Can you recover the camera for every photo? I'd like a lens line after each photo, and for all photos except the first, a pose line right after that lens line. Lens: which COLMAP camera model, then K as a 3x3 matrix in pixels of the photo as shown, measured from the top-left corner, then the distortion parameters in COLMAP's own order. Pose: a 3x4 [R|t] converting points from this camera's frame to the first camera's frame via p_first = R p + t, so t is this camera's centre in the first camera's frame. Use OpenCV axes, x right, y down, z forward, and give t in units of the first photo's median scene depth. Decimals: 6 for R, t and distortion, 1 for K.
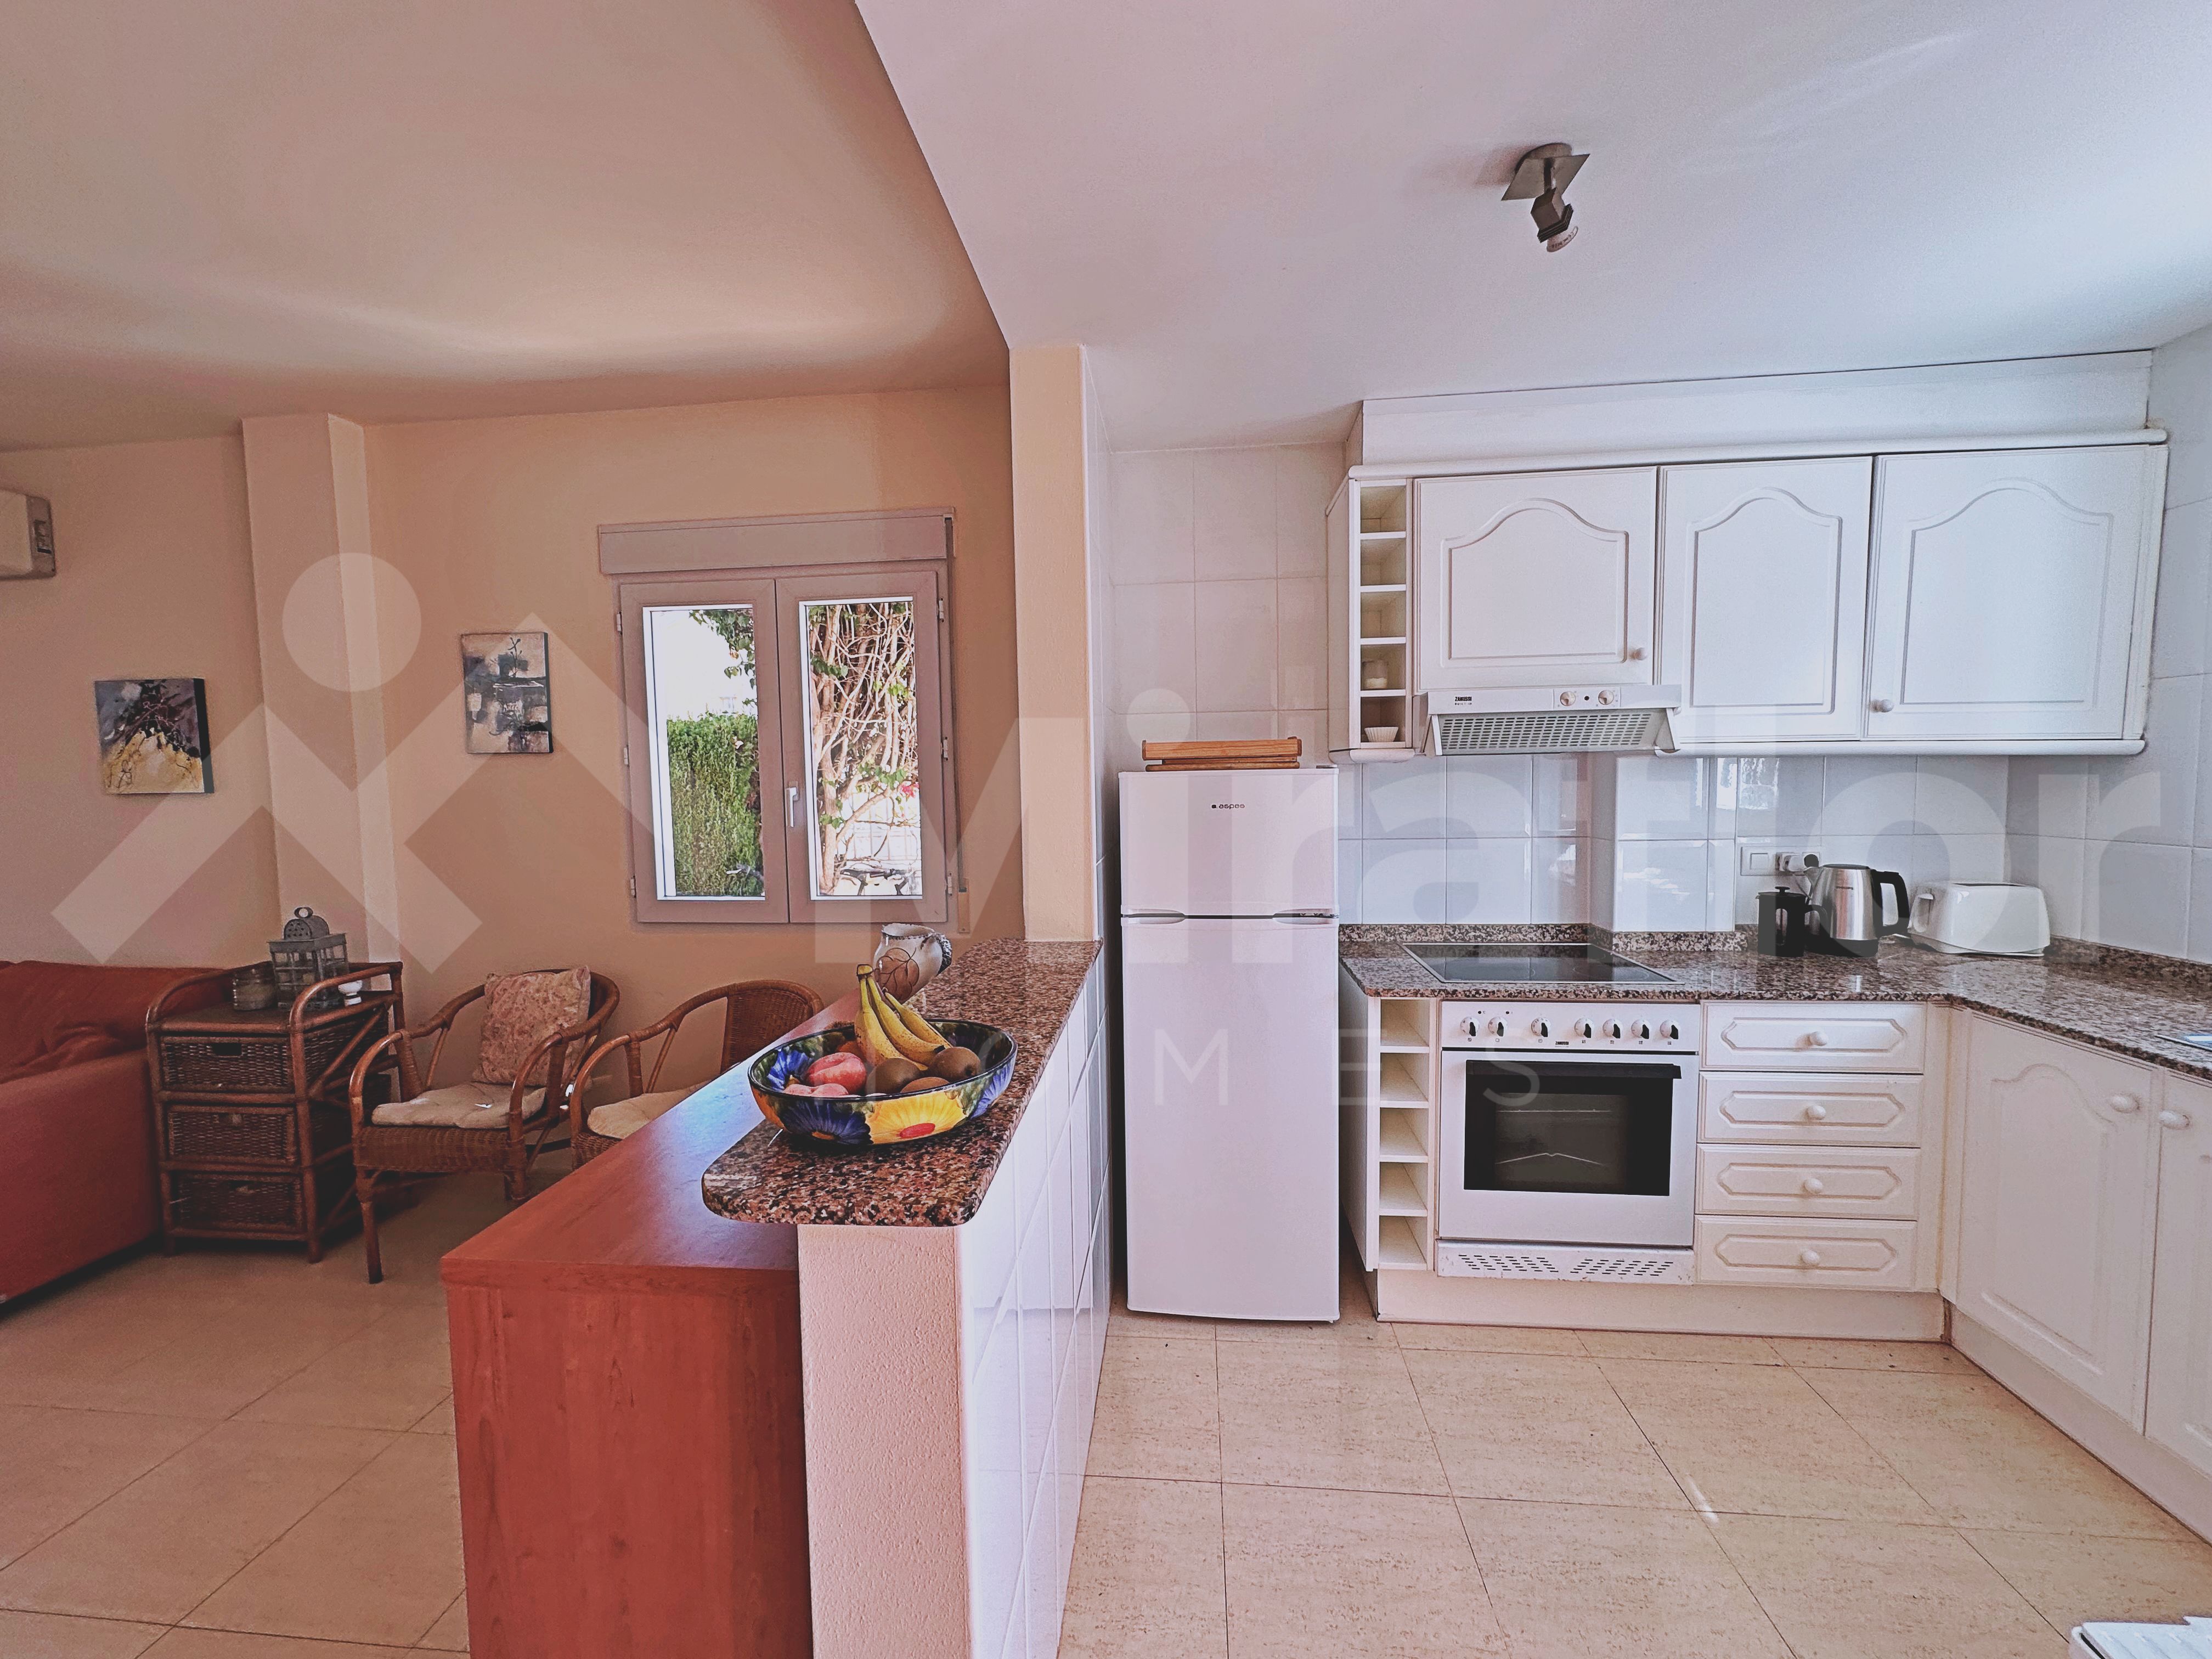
lens RADIAL K [[888.9, 0, 1106.0], [0, 888.9, 829.5], [0, 0, 1]] dist [-0.006567, 0.002108]
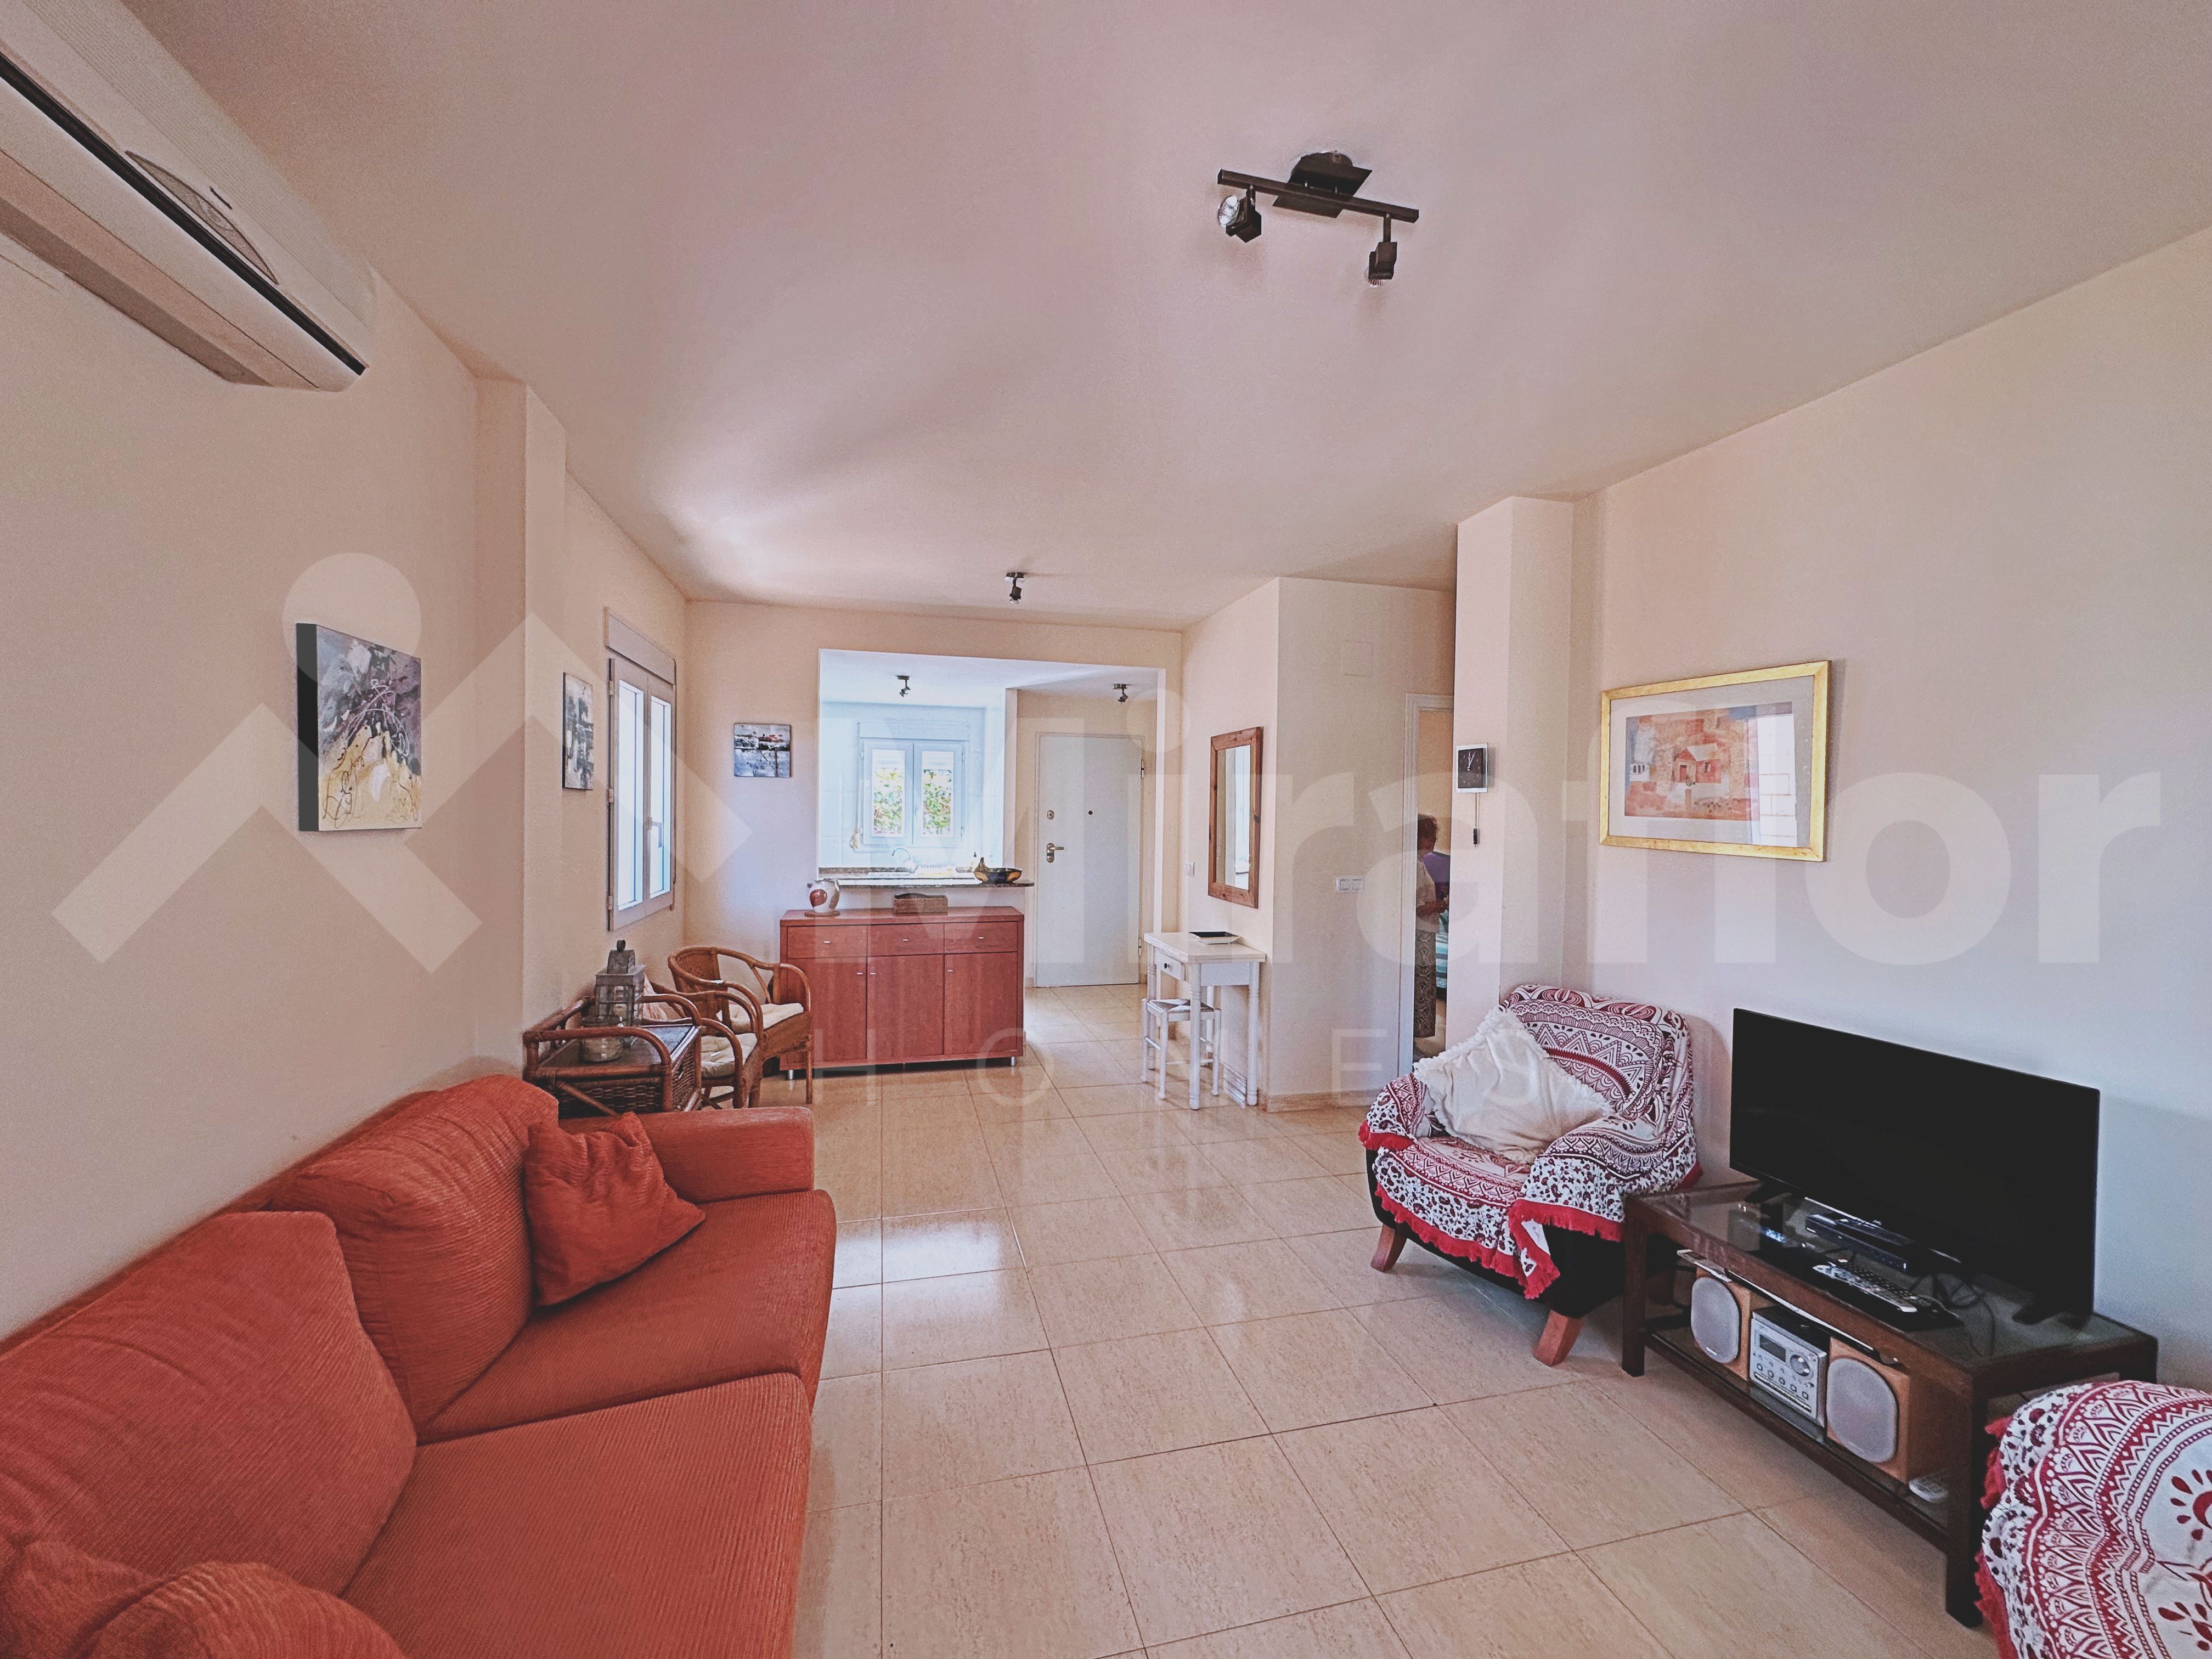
lens RADIAL K [[888.9, 0, 1106.0], [0, 888.9, 829.5], [0, 0, 1]] dist [-0.006567, 0.002108]
pose [[-0.343073, -0.005284, 0.939294, -2.071607], [0.050236, 0.998450, 0.023966, -0.032823], [-0.937965, 0.055409, -0.342275, 0.829168]]
